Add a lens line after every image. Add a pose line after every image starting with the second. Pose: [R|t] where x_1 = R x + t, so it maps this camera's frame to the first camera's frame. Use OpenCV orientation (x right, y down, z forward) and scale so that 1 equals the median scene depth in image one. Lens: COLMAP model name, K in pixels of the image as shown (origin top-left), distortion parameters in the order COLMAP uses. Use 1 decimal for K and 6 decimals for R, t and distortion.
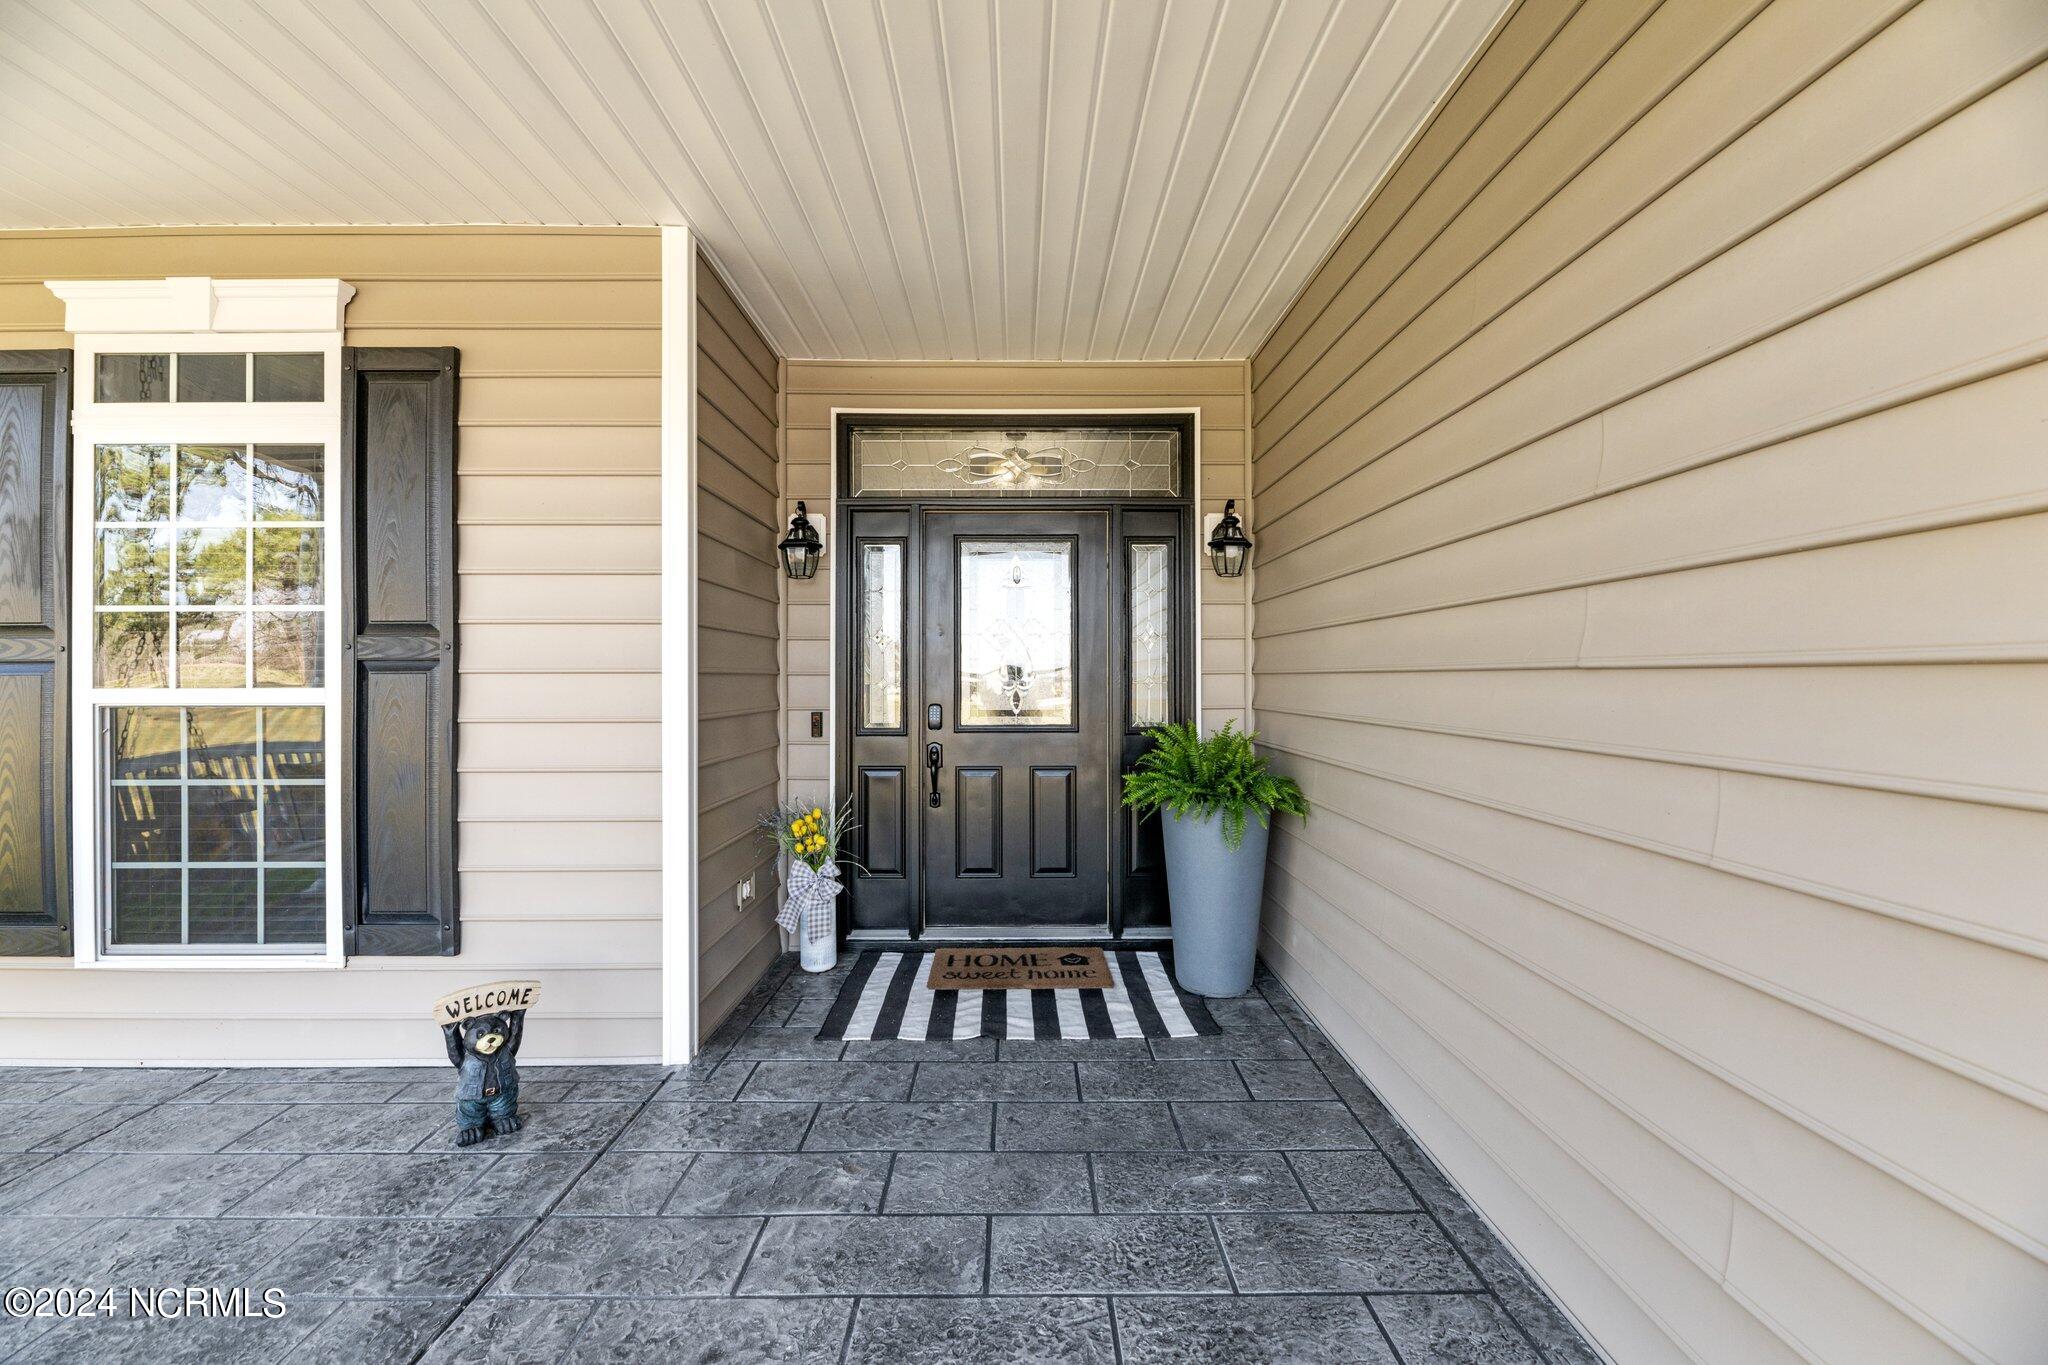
lens RADIAL K [[833.5, 0, 1023.3], [0, 833.5, 679.0], [0, 0, 1]] dist [-0.003552, -0.000336]
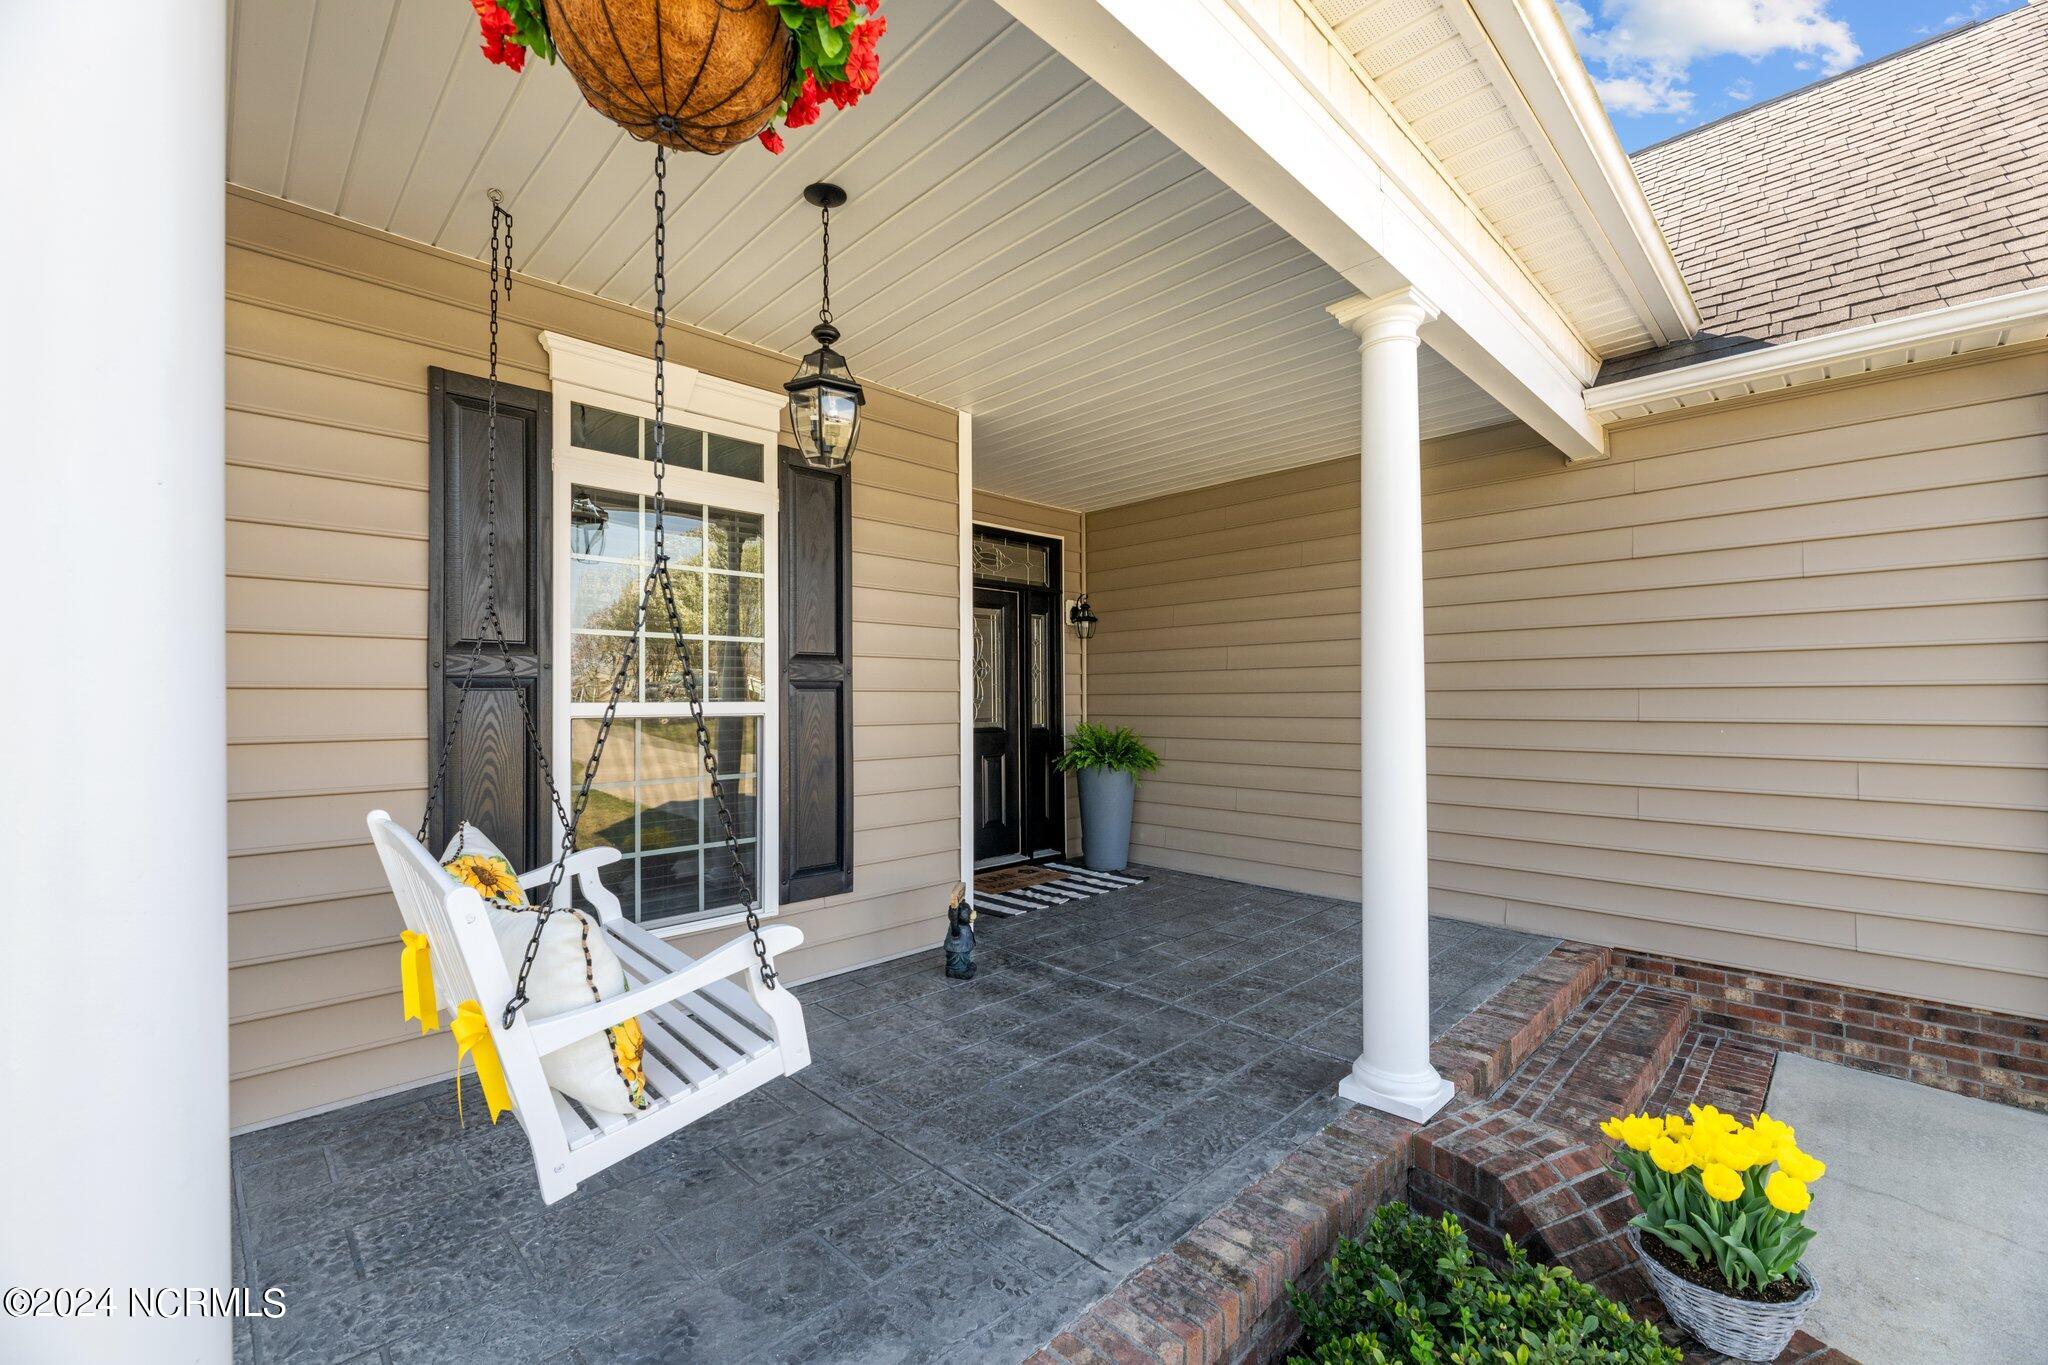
lens RADIAL K [[833.5, 0, 1021.3], [0, 833.5, 687.9], [0, 0, 1]] dist [-0.003552, -0.000336]
pose [[0.719347, 0.008546, 0.694598, -1.458131], [0.005604, 0.999820, -0.018105, 0.015147], [-0.694628, 0.016916, 0.719170, -0.218739]]
